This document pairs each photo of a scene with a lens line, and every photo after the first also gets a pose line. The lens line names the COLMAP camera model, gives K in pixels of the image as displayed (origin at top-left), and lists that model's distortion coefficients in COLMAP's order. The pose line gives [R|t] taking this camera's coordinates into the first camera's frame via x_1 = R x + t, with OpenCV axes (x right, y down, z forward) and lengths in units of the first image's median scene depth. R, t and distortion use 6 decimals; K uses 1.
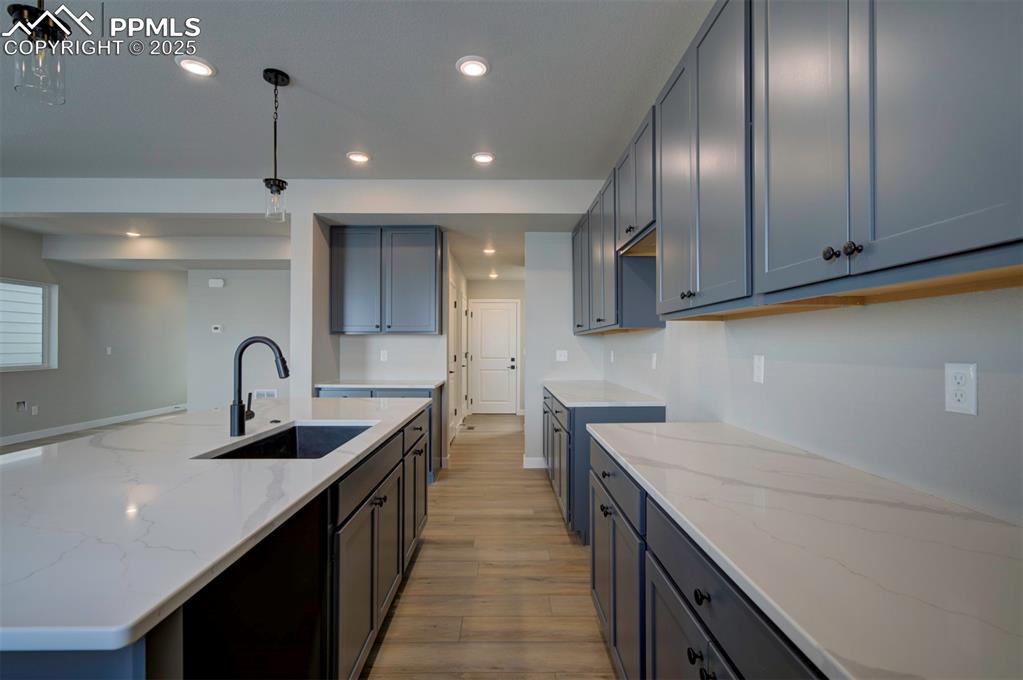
lens RADIAL K [[469.9, 0, 513.5], [0, 469.9, 343.5], [0, 0, 1]] dist [0.027019, -0.014315]
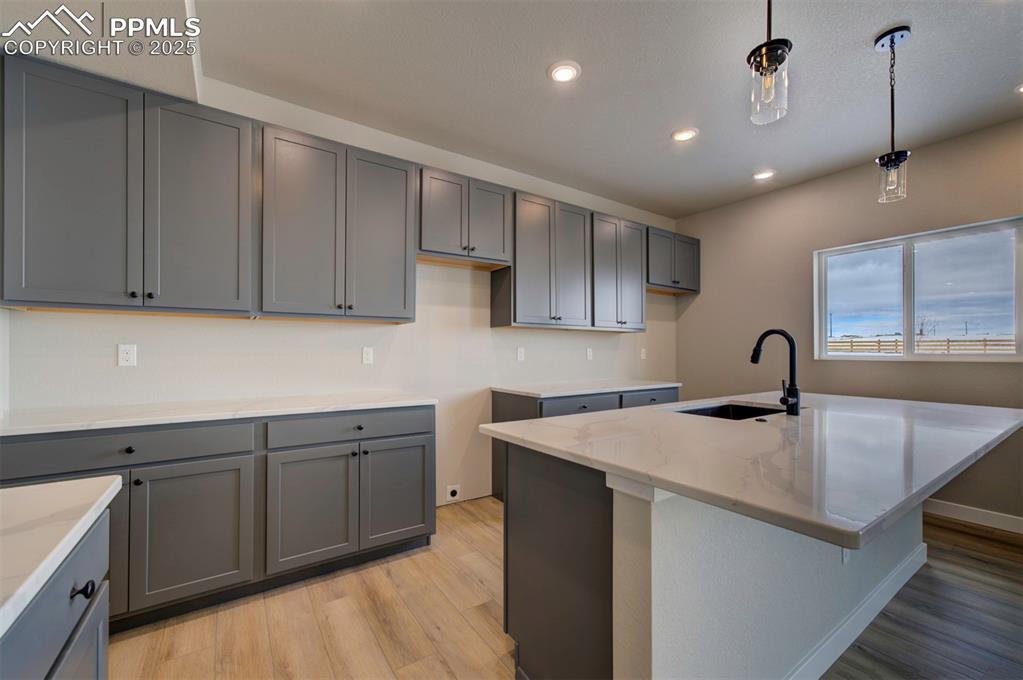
lens RADIAL K [[412.8, 0, 503.9], [0, 412.8, 345.2], [0, 0, 1]] dist [0.001177, 0.000373]
pose [[-0.539623, 0.014575, 0.841781, -0.454726], [-0.004121, 0.999792, -0.019952, 0.023674], [-0.841897, -0.014236, -0.539451, 0.939729]]
